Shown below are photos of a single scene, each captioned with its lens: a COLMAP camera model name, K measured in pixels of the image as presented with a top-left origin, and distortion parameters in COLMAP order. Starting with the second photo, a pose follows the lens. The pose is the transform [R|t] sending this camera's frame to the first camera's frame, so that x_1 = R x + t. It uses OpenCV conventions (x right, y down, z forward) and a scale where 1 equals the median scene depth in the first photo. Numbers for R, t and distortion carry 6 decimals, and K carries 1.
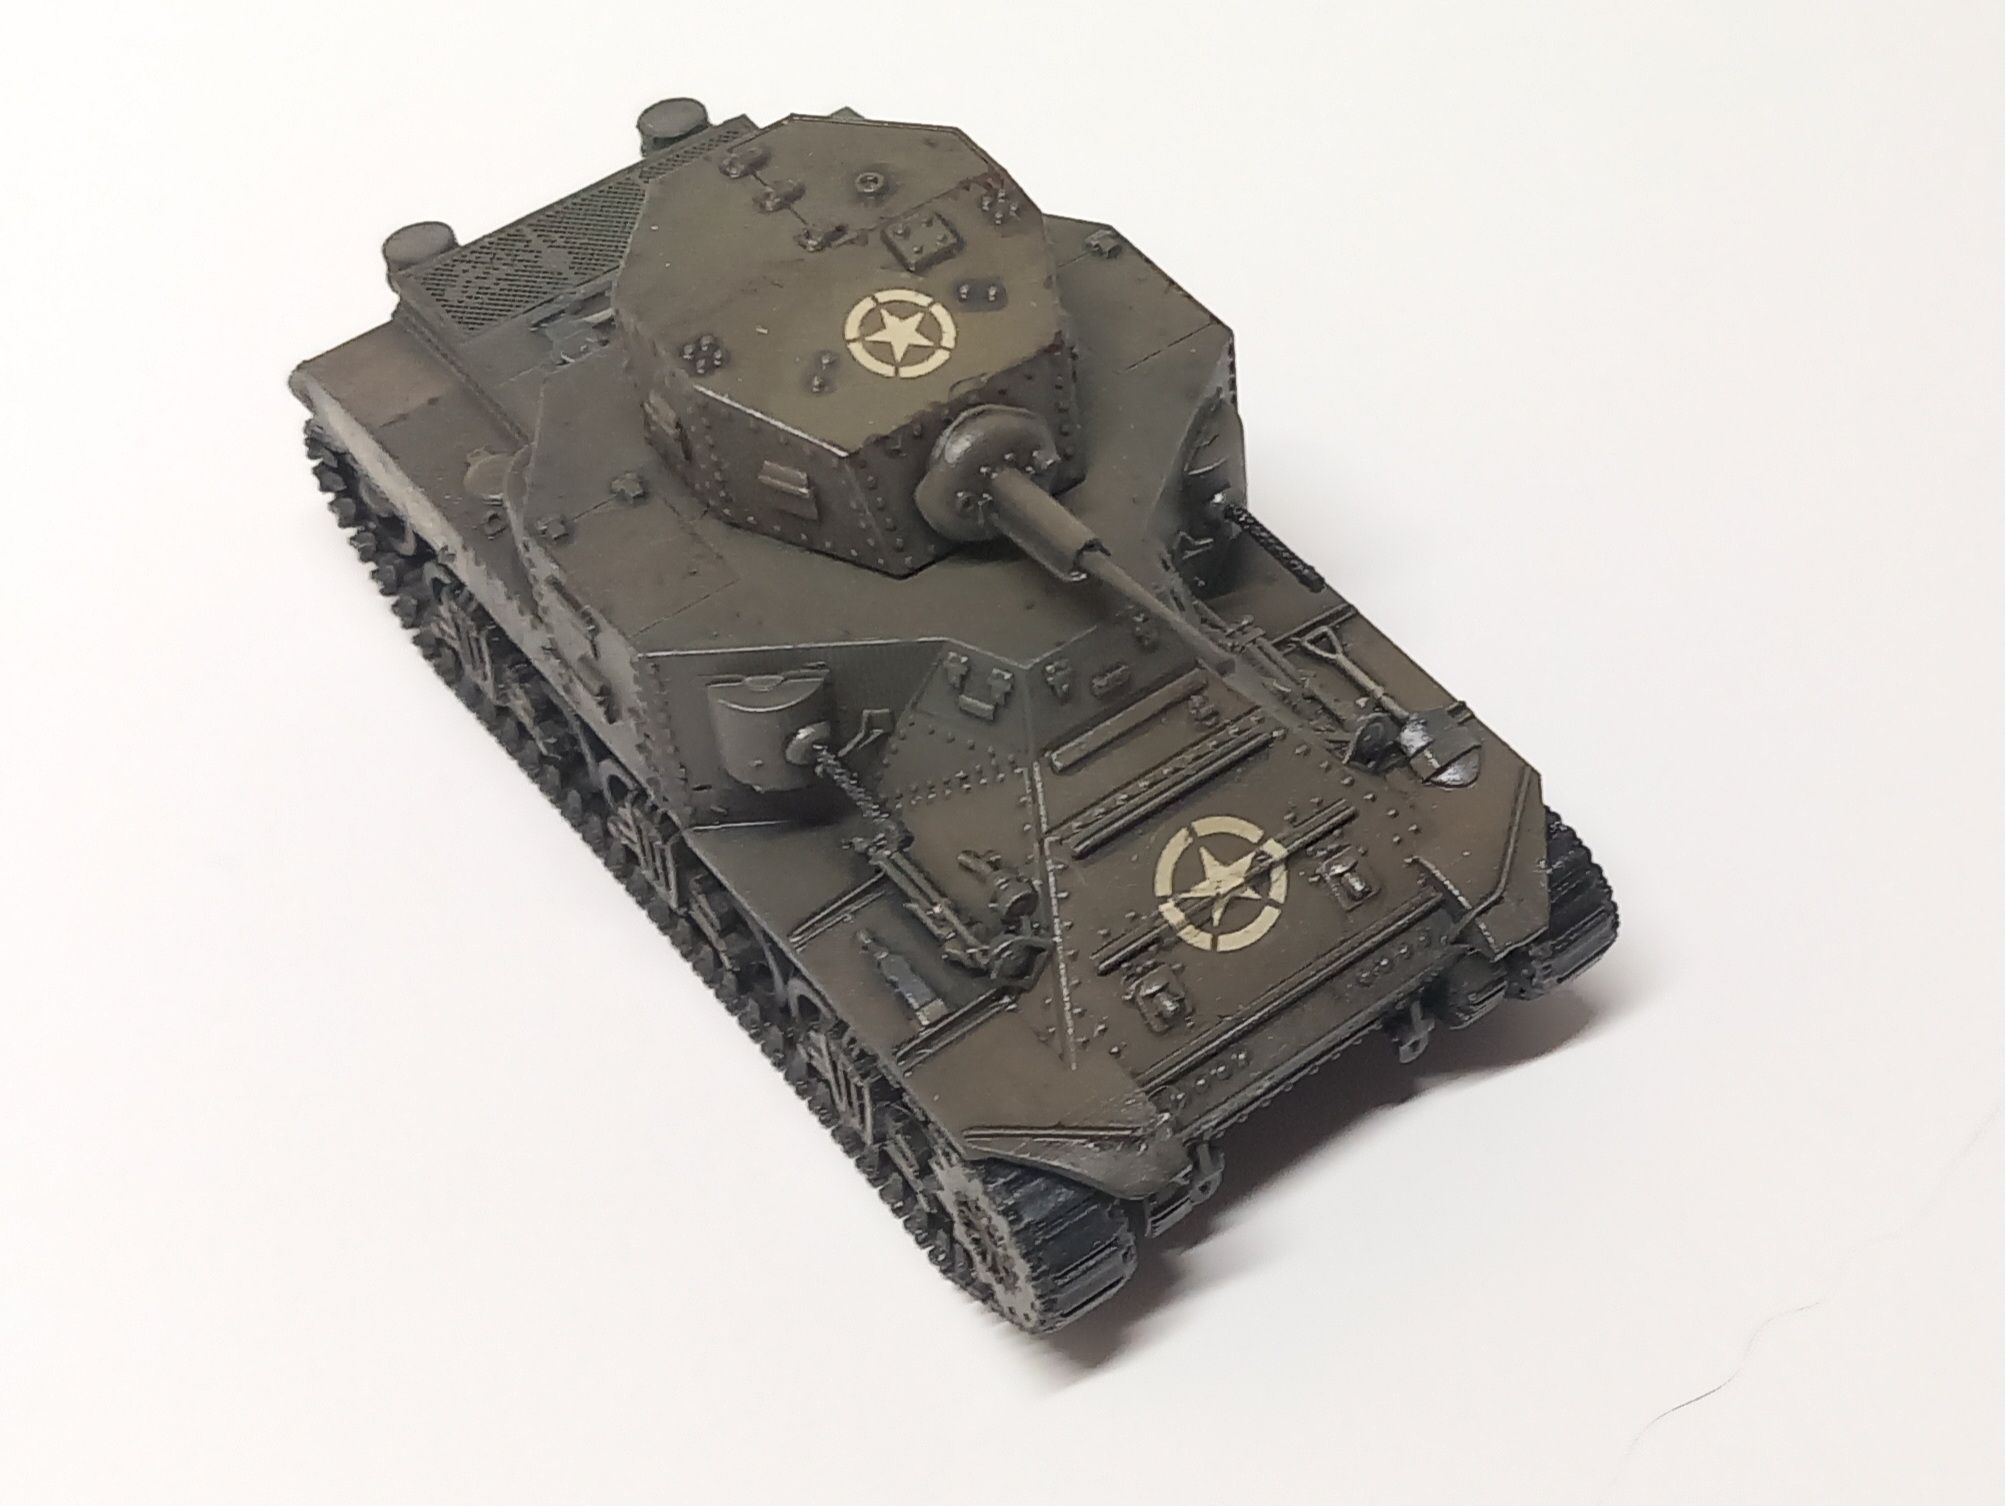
lens RADIAL K [[3259.1, 0, 1002.5], [0, 3259.1, 753.0], [0, 0, 1]] dist [0.303071, 0.016814]
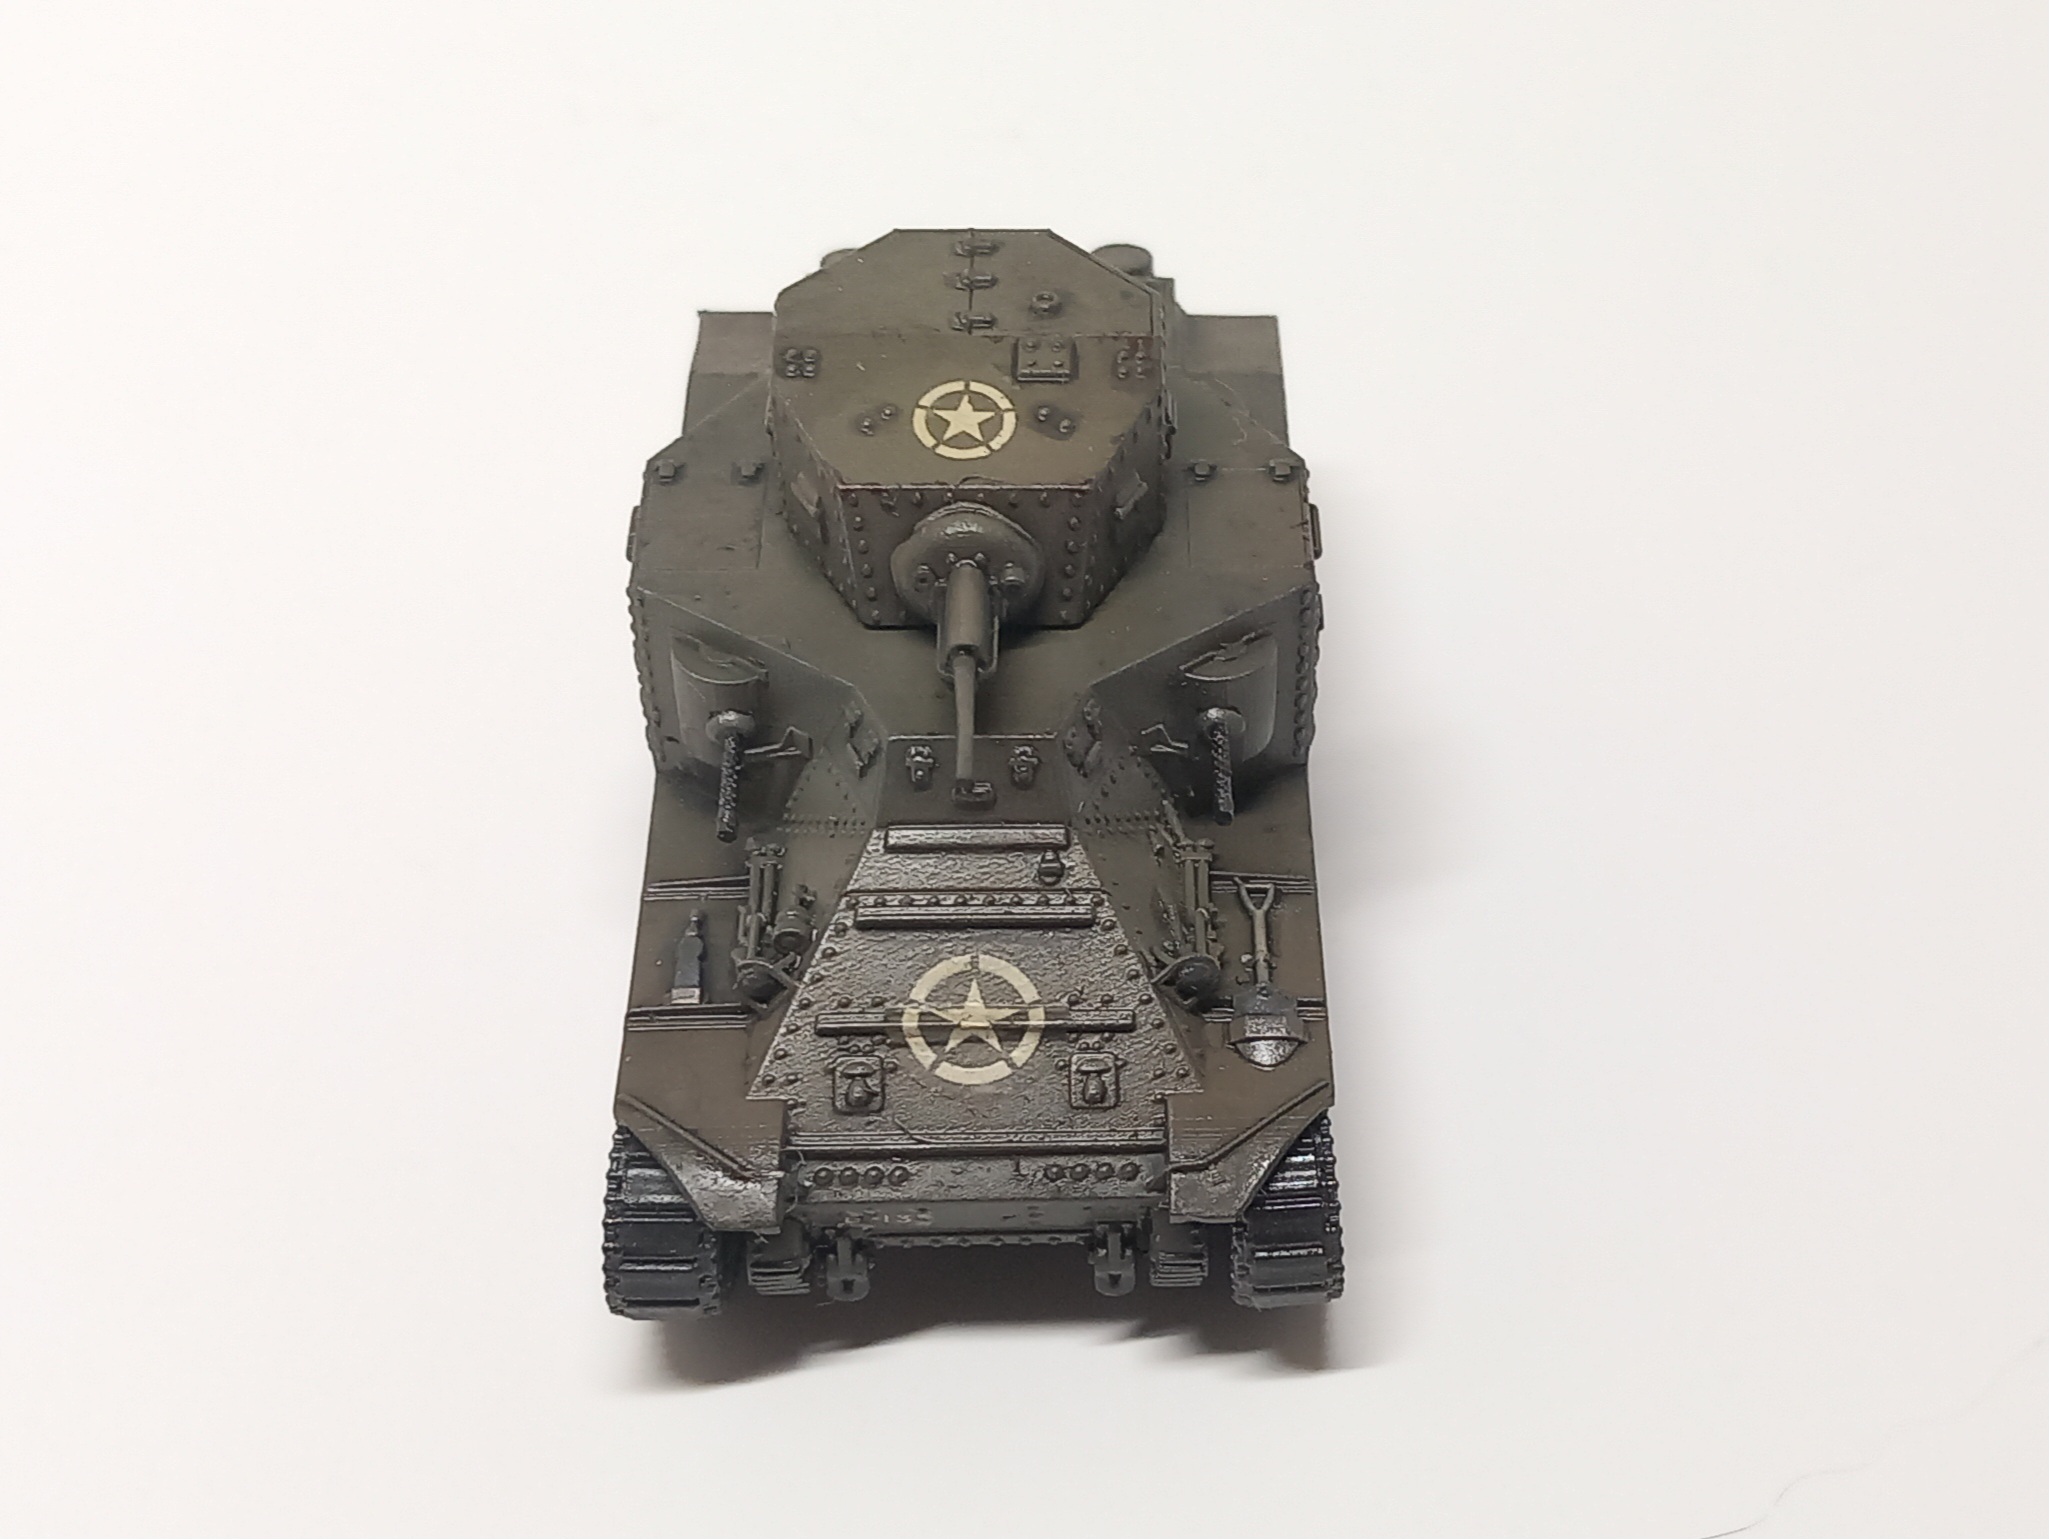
lens RADIAL K [[3330.6, 0, 1024.5], [0, 3330.6, 769.5], [0, 0, 1]] dist [0.303071, 0.016814]
pose [[0.810799, 0.430855, -0.396193, 0.460782], [-0.470895, 0.882179, -0.004316, -0.032103], [0.347654, 0.190065, 0.918157, 0.030793]]
